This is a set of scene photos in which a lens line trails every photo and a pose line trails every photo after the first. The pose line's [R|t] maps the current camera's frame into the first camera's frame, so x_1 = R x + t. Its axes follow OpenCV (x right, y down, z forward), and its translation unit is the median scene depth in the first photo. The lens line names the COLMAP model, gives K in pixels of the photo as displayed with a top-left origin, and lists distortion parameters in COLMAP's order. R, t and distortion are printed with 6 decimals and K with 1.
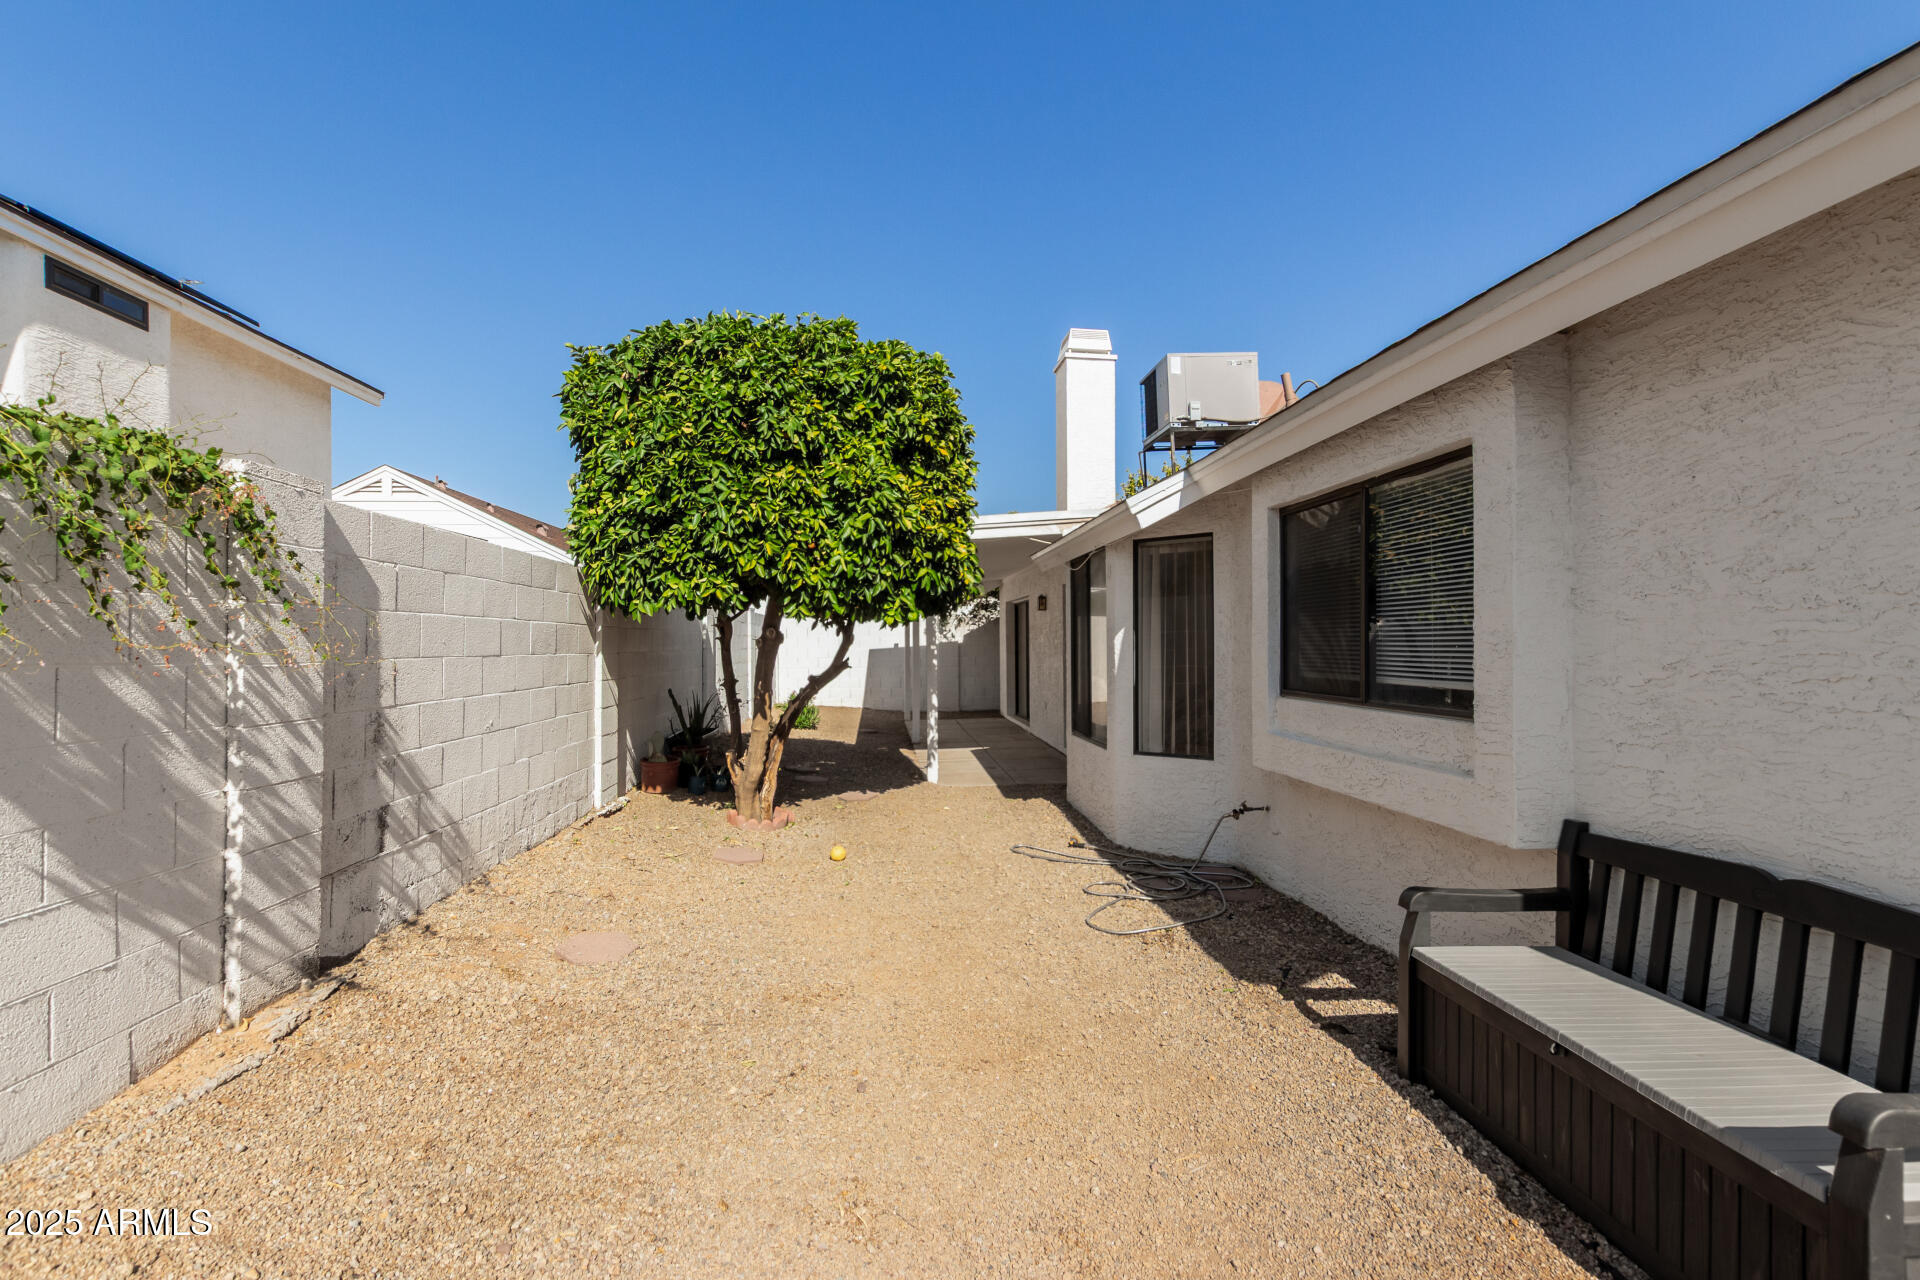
lens RADIAL K [[876.9, 0, 959.1], [0, 876.9, 645.3], [0, 0, 1]] dist [0.008194, -0.004055]
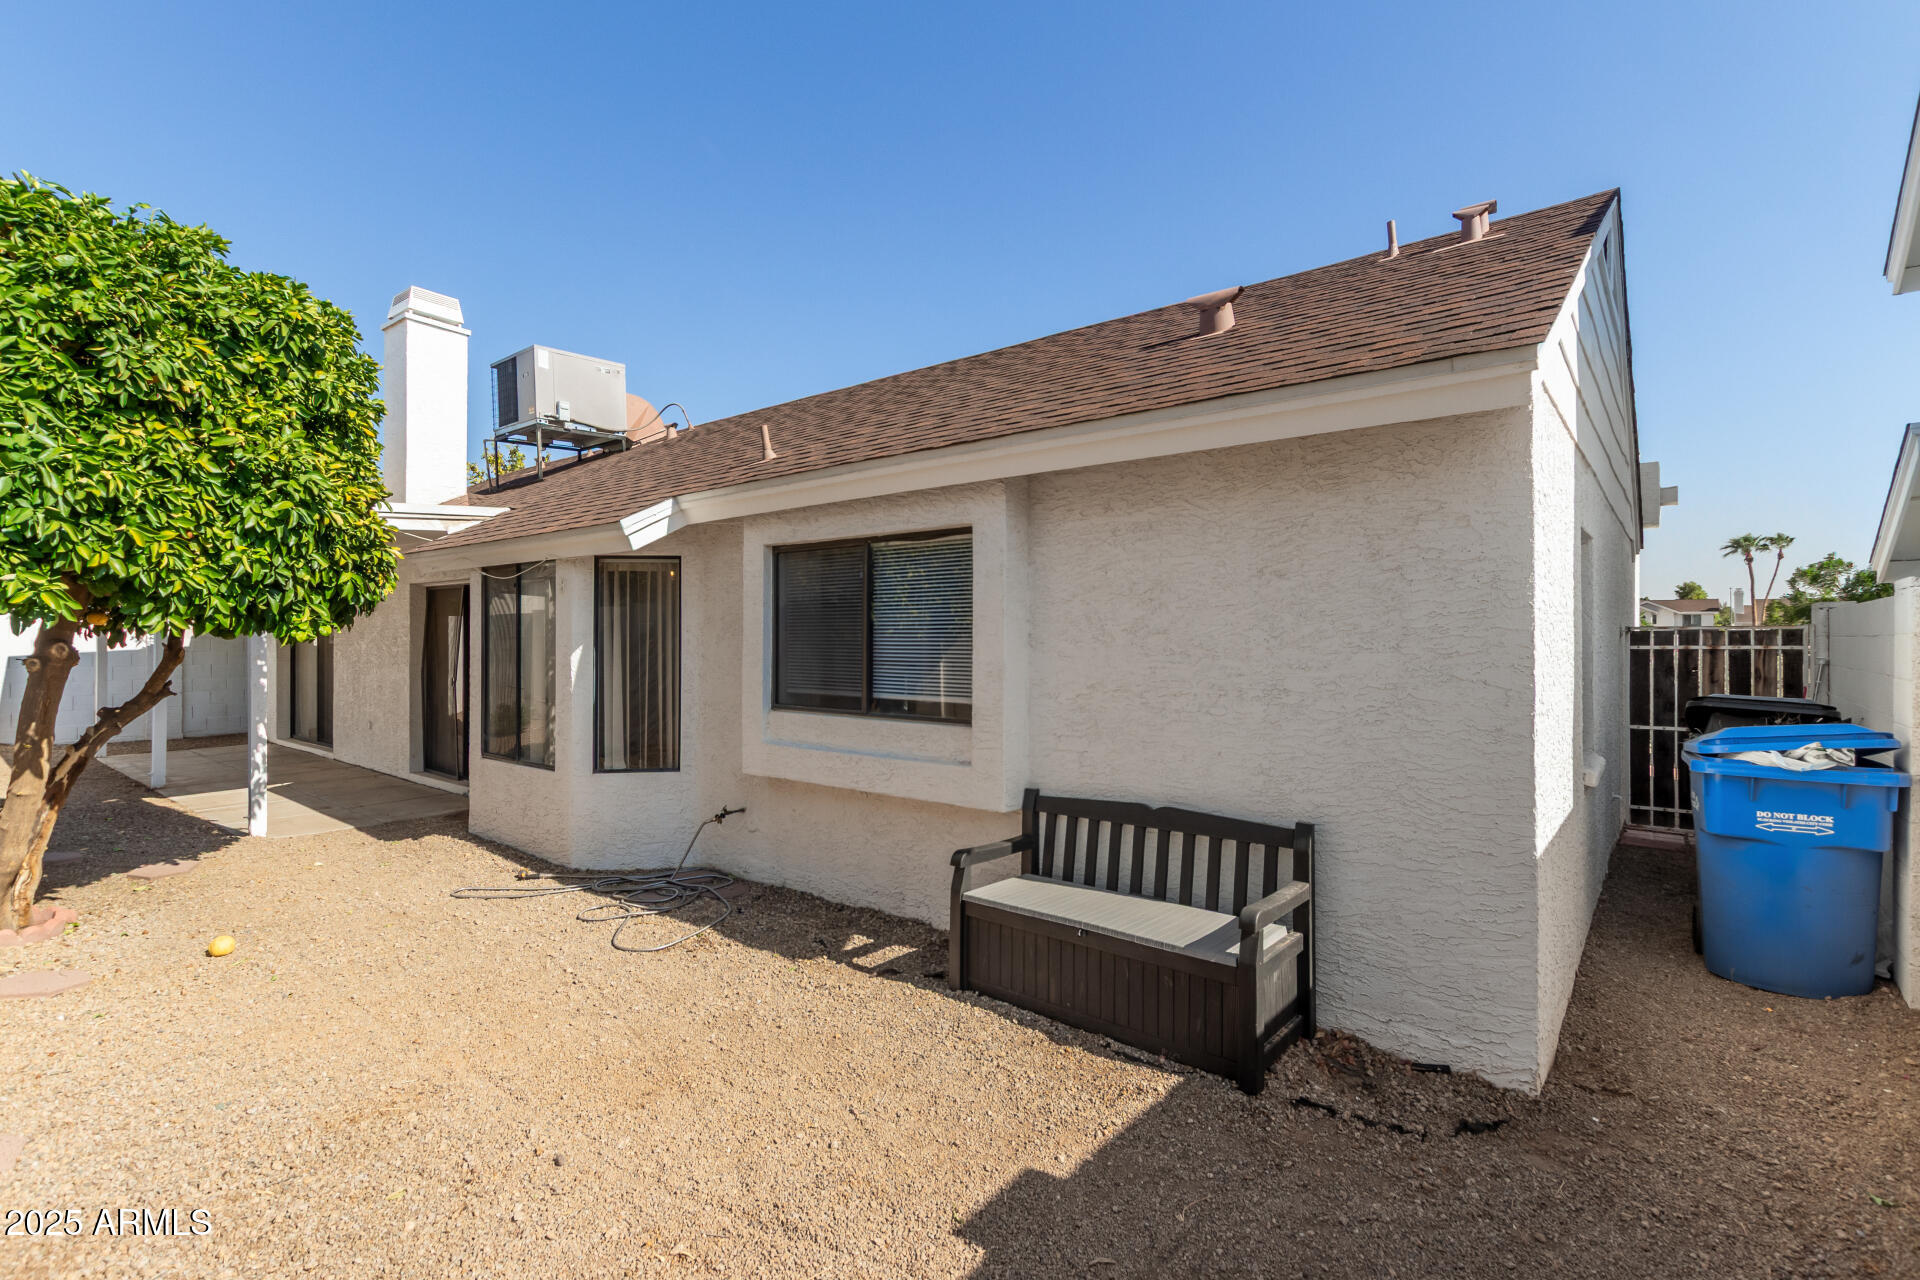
lens RADIAL K [[876.9, 0, 967.9], [0, 876.9, 641.0], [0, 0, 1]] dist [0.008194, -0.004055]
pose [[0.696734, 0.006853, 0.717297, -0.274518], [-0.004871, 0.999977, -0.004821, -0.027411], [-0.717313, -0.000135, 0.696751, 0.018553]]
